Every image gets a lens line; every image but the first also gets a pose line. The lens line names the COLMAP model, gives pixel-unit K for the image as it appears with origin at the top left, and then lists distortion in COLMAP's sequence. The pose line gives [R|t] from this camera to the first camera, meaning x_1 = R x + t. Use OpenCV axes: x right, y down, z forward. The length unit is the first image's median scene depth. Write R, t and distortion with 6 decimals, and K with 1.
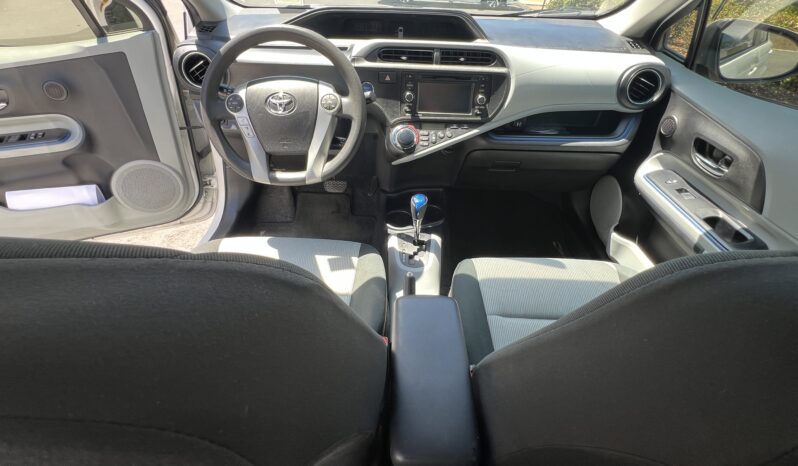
lens RADIAL K [[359.8, 0, 397.8], [0, 359.8, 234.0], [0, 0, 1]] dist [-0.007310, 0.002114]
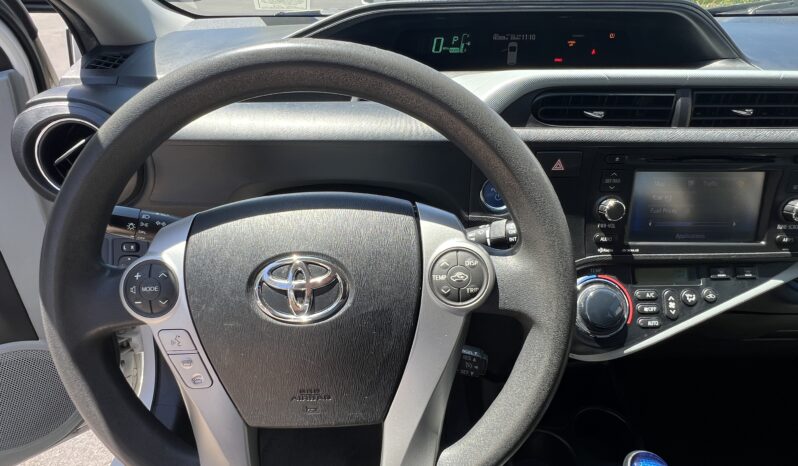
lens RADIAL K [[447.1, 0, 389.5], [0, 447.1, 249.4], [0, 0, 1]] dist [-0.004944, -0.001063]
pose [[0.999359, -0.035391, -0.005308, -0.205595], [0.034670, 0.994236, -0.101457, -0.295734], [0.008868, 0.101208, 0.994826, 0.518587]]
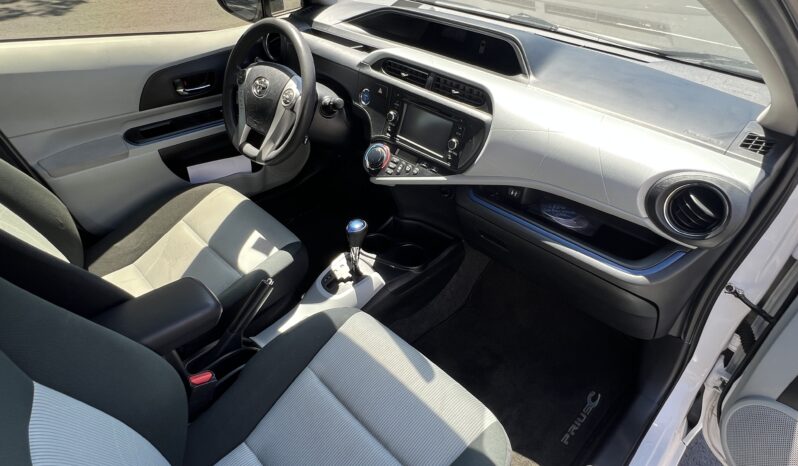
lens RADIAL K [[447.1, 0, 396.8], [0, 447.1, 237.5], [0, 0, 1]] dist [-0.004944, -0.001063]
pose [[0.721249, 0.423186, -0.548374, 0.767868], [-0.444095, 0.890065, 0.102777, -0.231470], [0.531582, 0.169402, 0.829893, 0.137766]]
